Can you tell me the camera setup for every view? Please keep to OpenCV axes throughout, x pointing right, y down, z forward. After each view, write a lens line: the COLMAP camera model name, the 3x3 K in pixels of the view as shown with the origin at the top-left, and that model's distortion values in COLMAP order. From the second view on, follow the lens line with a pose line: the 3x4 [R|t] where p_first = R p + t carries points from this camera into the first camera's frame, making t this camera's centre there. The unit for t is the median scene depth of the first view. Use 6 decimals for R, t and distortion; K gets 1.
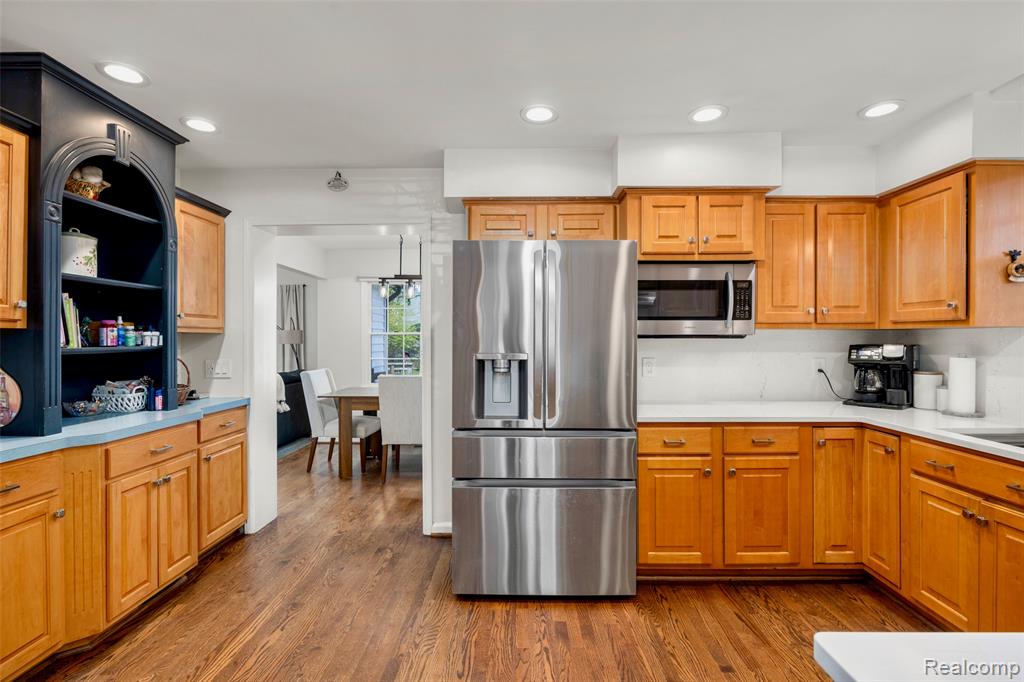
lens RADIAL K [[485.0, 0, 513.6], [0, 485.0, 345.5], [0, 0, 1]] dist [-0.011353, 0.000144]
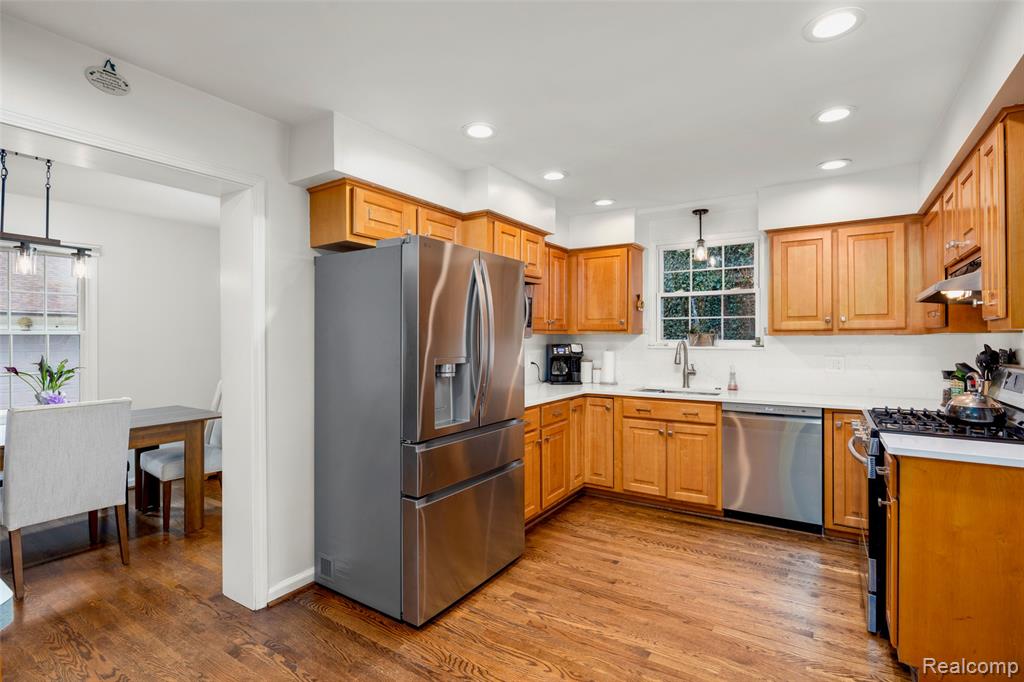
lens RADIAL K [[489.4, 0, 517.5], [0, 489.4, 339.4], [0, 0, 1]] dist [-0.013263, -0.000233]
pose [[0.519213, -0.002114, 0.854642, -0.780054], [0.011173, 0.999928, -0.004315, -0.014735], [-0.854572, 0.011789, 0.519199, 0.354491]]
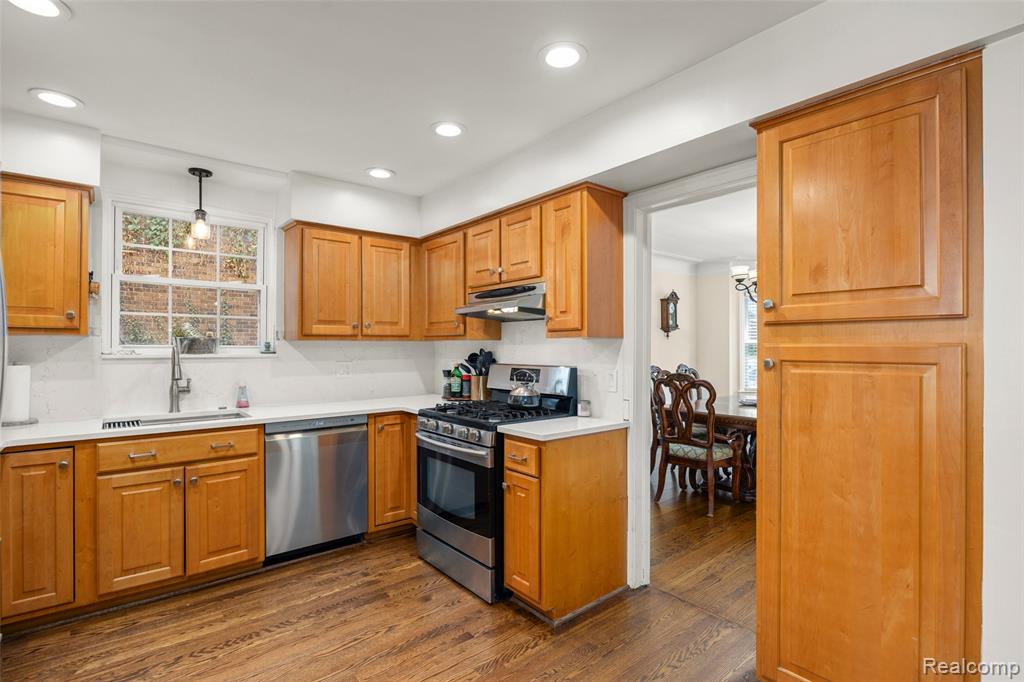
lens RADIAL K [[485.0, 0, 513.6], [0, 485.0, 345.5], [0, 0, 1]] dist [-0.011353, 0.000144]
pose [[-0.652690, -0.002479, 0.757621, -0.479776], [0.006501, 0.999940, 0.008872, -0.018388], [-0.757598, 0.010716, -0.652634, 0.874666]]
